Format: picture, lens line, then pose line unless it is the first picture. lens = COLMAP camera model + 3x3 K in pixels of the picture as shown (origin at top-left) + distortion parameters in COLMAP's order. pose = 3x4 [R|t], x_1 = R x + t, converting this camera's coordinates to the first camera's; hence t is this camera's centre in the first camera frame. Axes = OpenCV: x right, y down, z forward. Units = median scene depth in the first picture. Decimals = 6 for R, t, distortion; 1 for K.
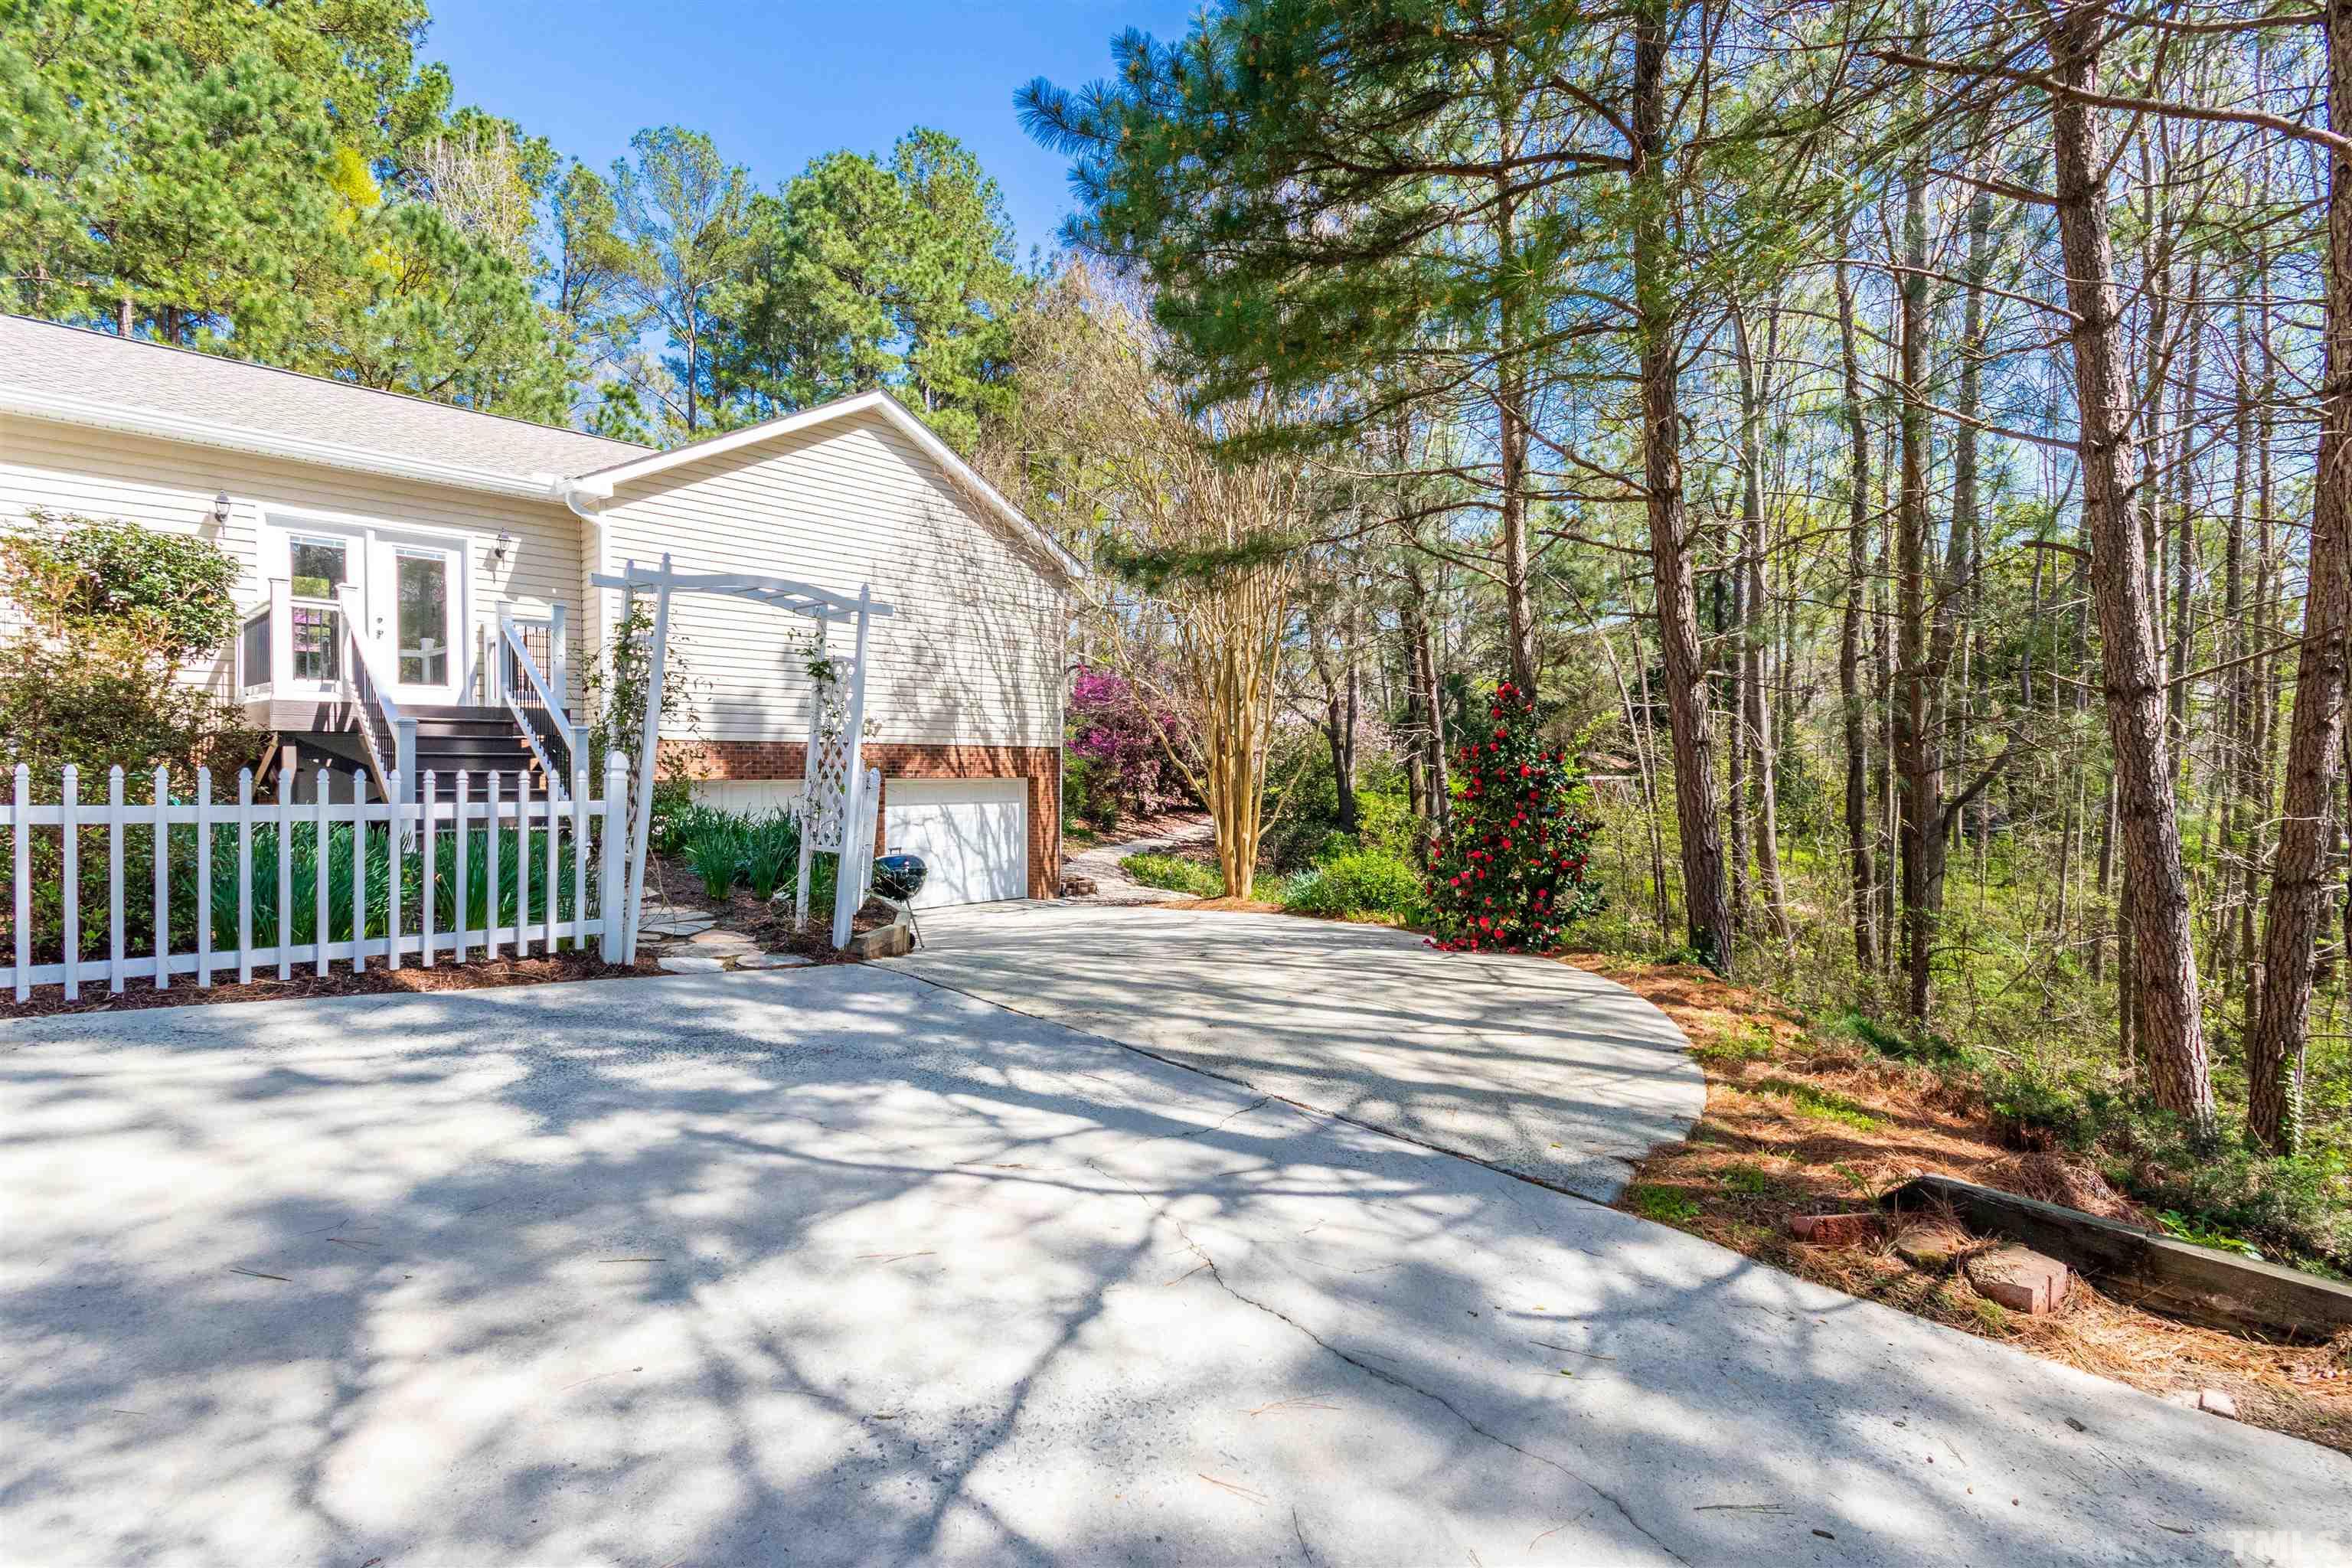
lens RADIAL K [[1082.5, 0, 1168.3], [0, 1082.5, 782.5], [0, 0, 1]] dist [0.003882, 0.000617]
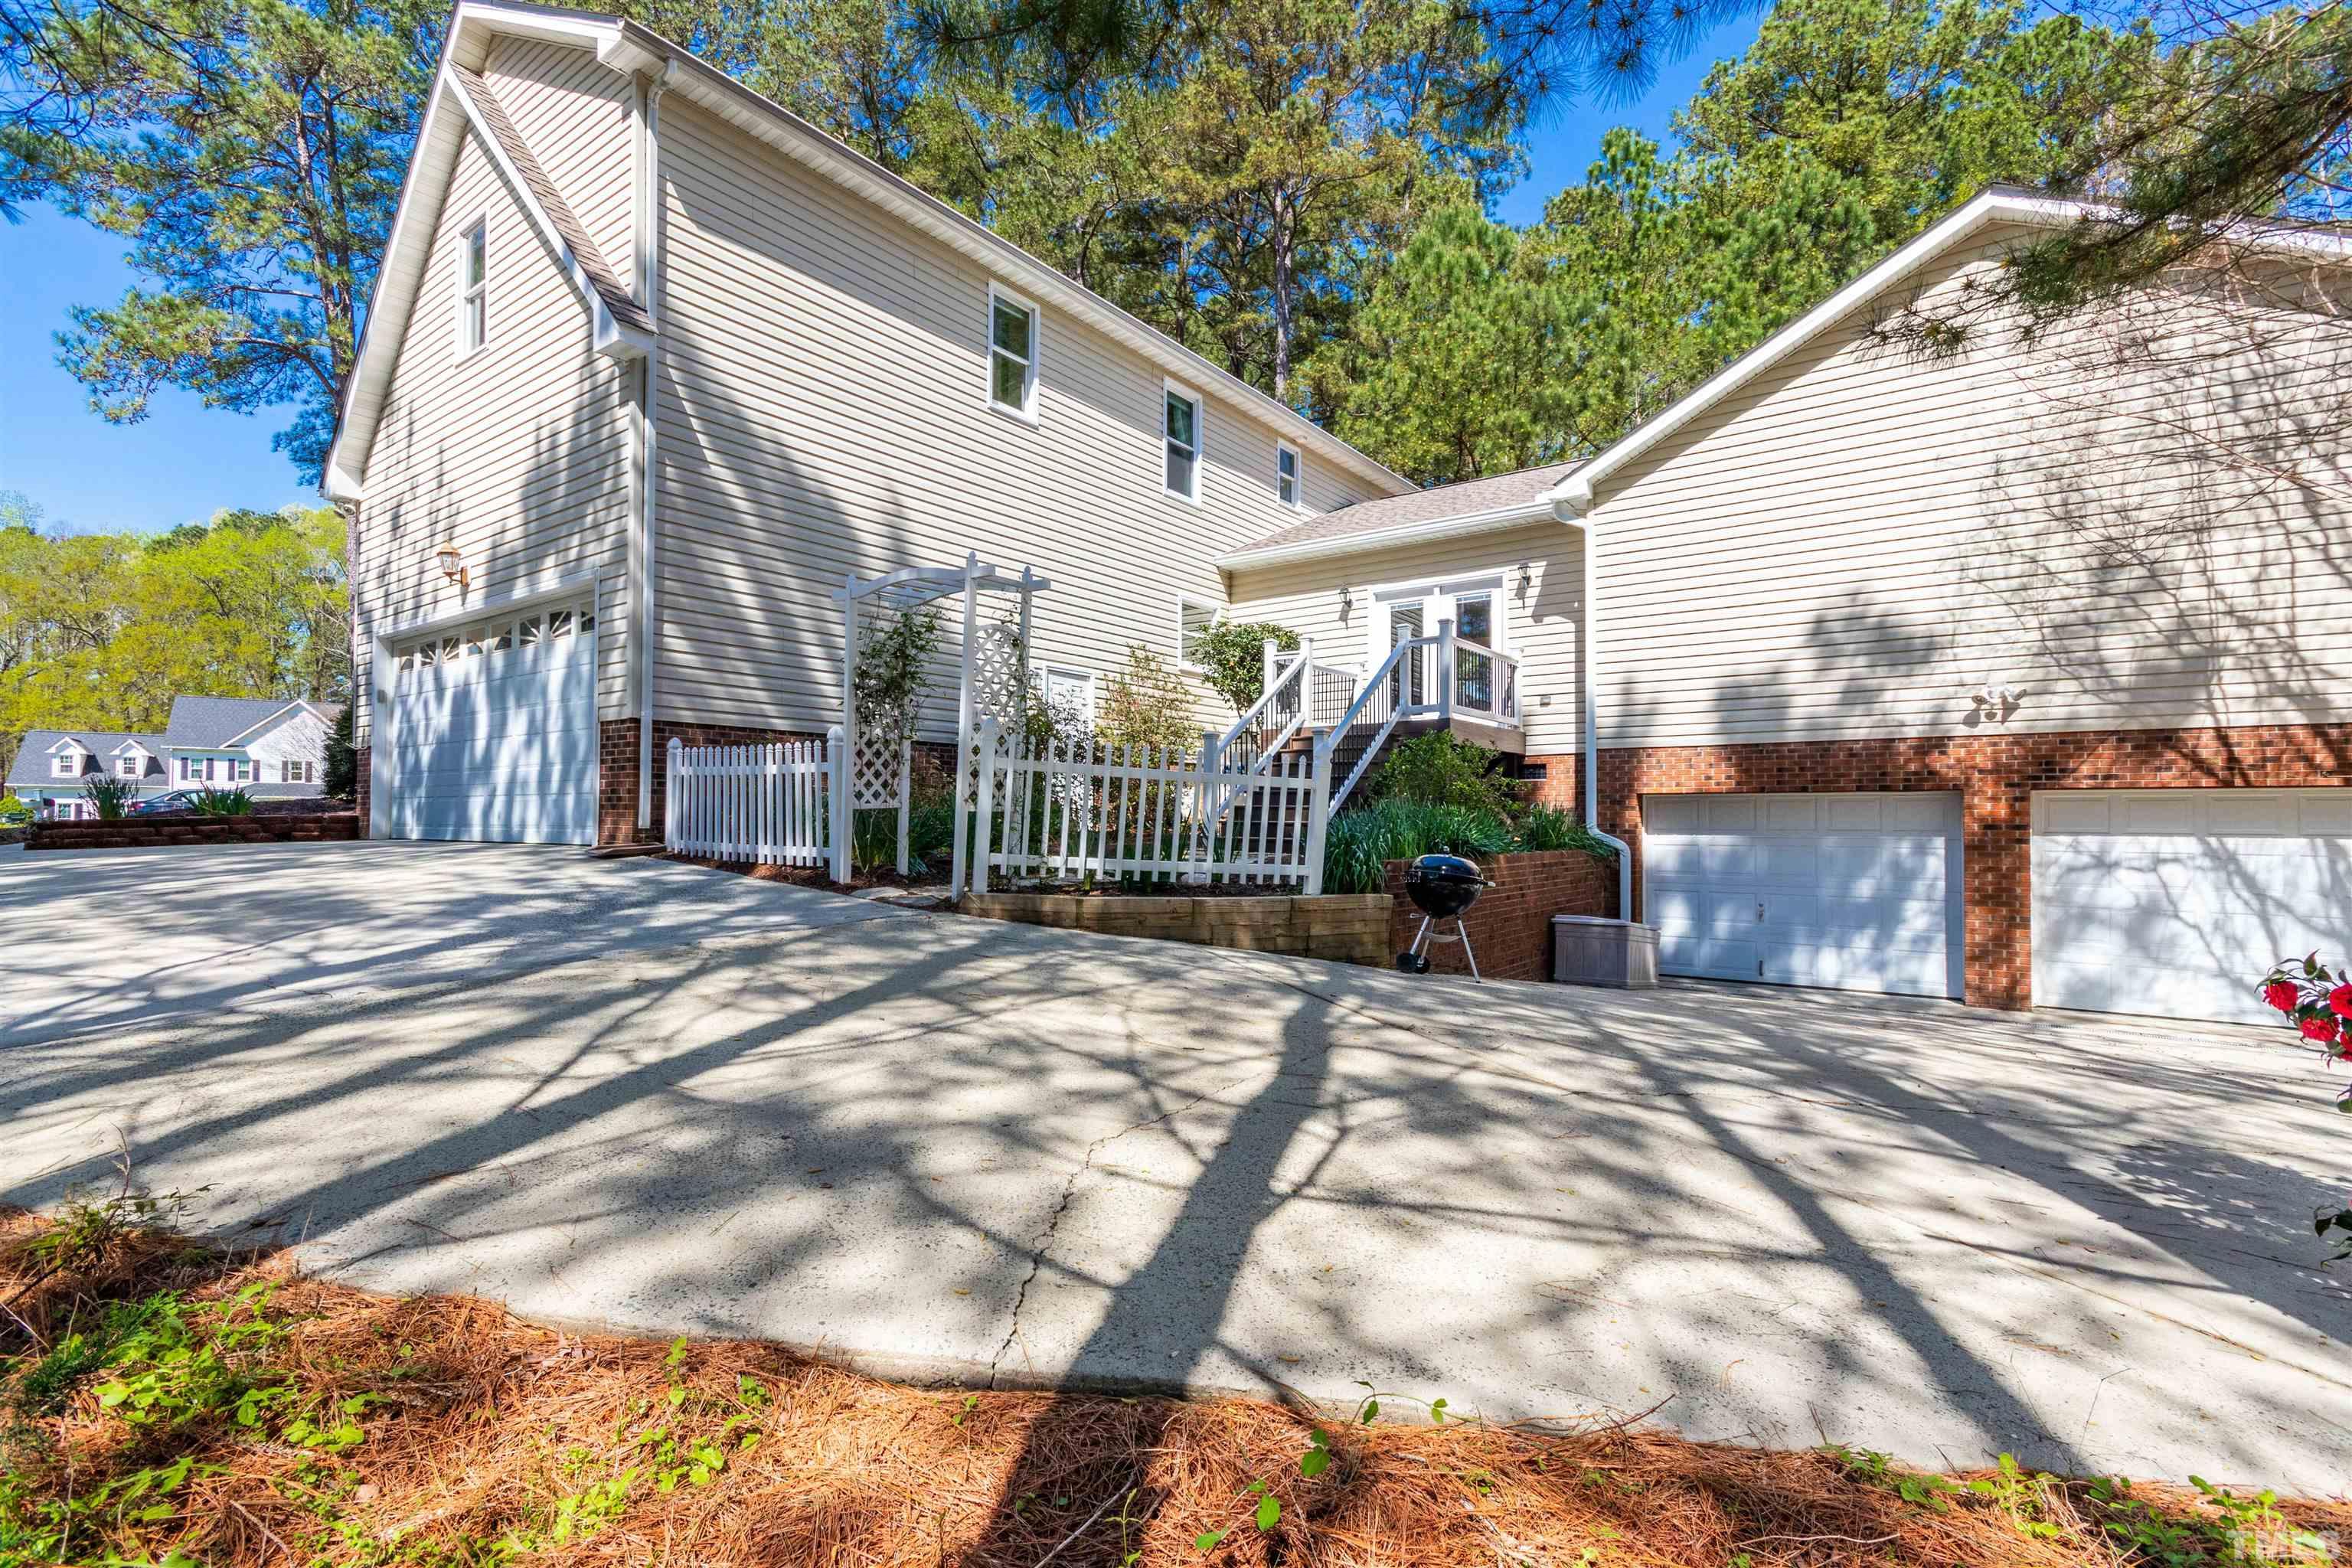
lens RADIAL K [[1082.5, 0, 1168.3], [0, 1082.5, 782.5], [0, 0, 1]] dist [0.003882, 0.000617]
pose [[0.084615, -0.016238, -0.996281, 0.367939], [-0.002056, 0.999862, -0.016471, 0.004630], [0.996412, 0.003442, 0.084570, 0.505209]]
